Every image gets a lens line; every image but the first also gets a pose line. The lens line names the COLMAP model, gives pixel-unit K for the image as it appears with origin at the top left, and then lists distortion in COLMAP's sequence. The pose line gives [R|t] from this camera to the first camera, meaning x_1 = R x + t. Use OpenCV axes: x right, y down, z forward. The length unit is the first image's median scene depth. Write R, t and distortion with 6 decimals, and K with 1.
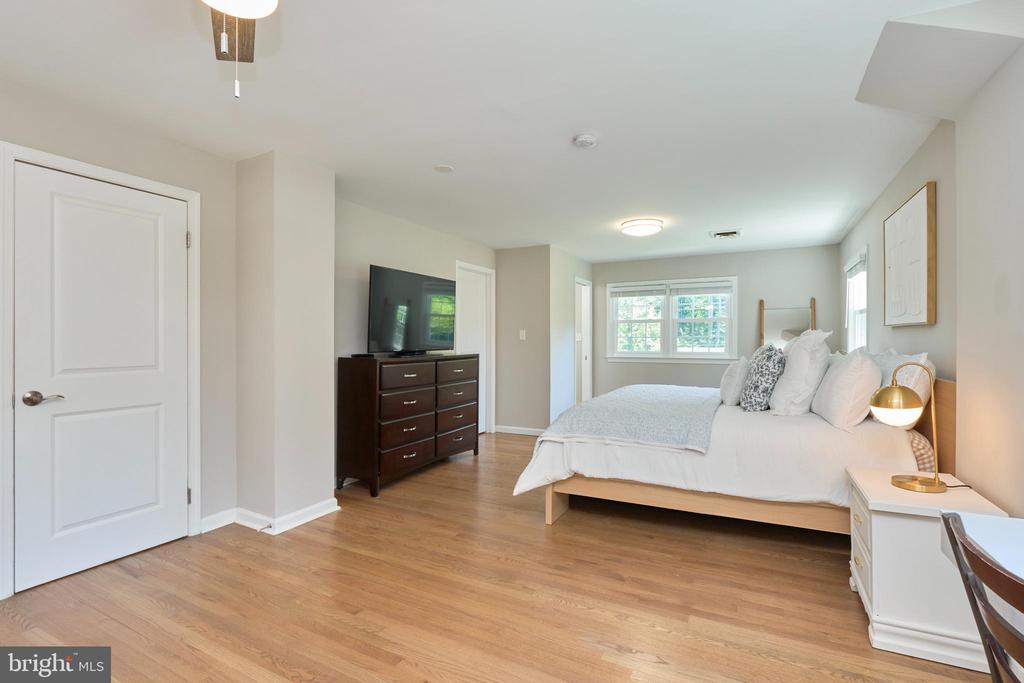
lens RADIAL K [[476.9, 0, 510.7], [0, 476.9, 342.7], [0, 0, 1]] dist [-0.012246, -0.000133]
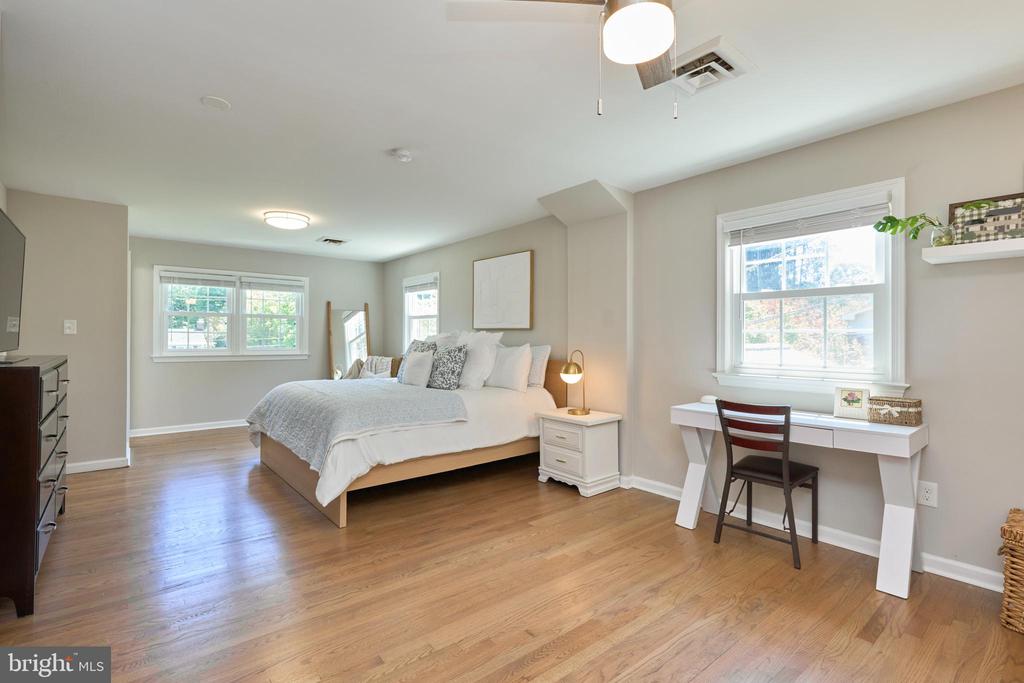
lens RADIAL K [[476.9, 0, 511.3], [0, 476.9, 338.9], [0, 0, 1]] dist [-0.012246, -0.000133]
pose [[0.390502, 0.002386, 0.920599, -0.710068], [-0.002972, 0.999995, -0.001331, -0.000665], [-0.920597, -0.002216, 0.390507, 0.324755]]
